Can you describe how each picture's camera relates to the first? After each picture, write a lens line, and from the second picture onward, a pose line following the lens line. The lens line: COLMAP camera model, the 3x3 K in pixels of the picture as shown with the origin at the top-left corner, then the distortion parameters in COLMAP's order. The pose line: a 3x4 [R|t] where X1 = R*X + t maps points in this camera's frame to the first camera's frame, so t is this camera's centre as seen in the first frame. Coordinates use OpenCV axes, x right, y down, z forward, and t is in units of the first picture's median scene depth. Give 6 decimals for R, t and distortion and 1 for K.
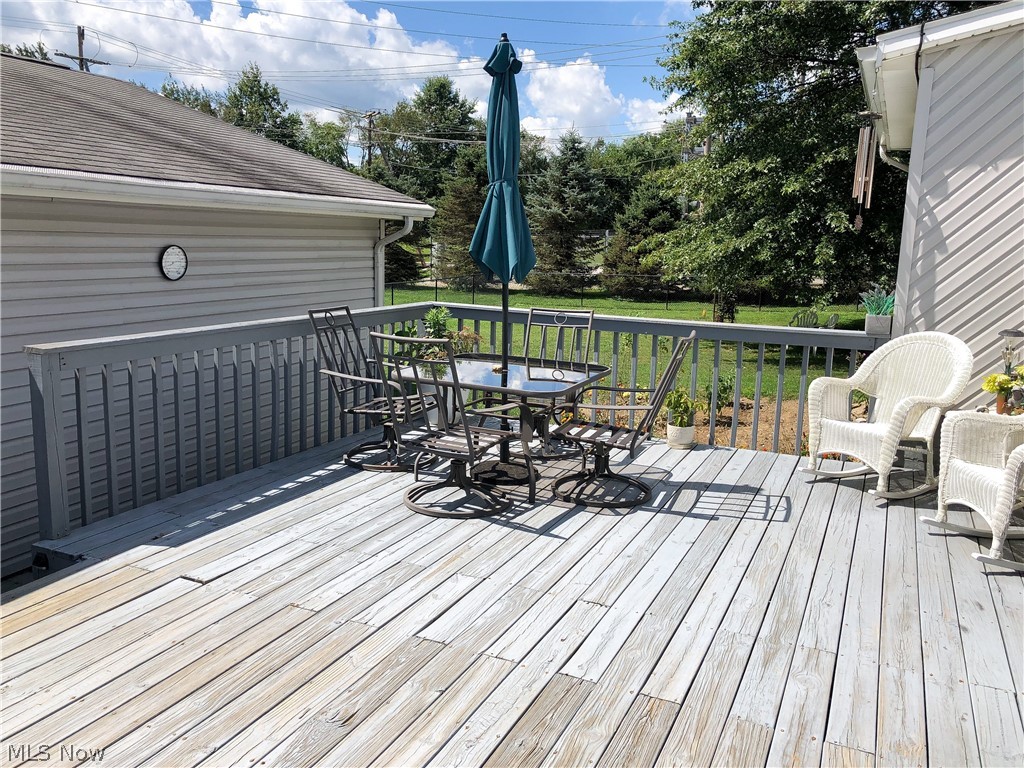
lens RADIAL K [[842.3, 0, 512.0], [0, 842.3, 384.0], [0, 0, 1]] dist [0.003053, -0.000823]
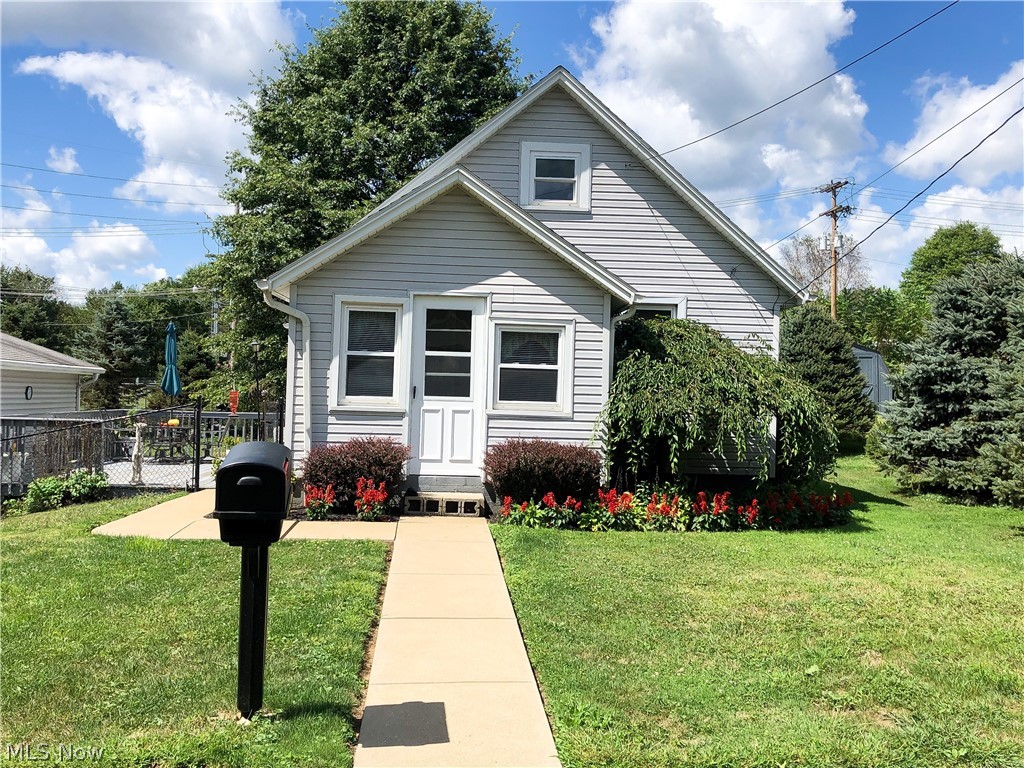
lens RADIAL K [[991.5, 0, 512.0], [0, 991.5, 384.0], [0, 0, 1]] dist [0.001759, 0.003474]
pose [[0.879890, -0.006277, 0.475137, -0.100438], [0.088048, 0.984751, -0.150045, 0.076672], [-0.466949, 0.173858, 0.867025, -0.429490]]
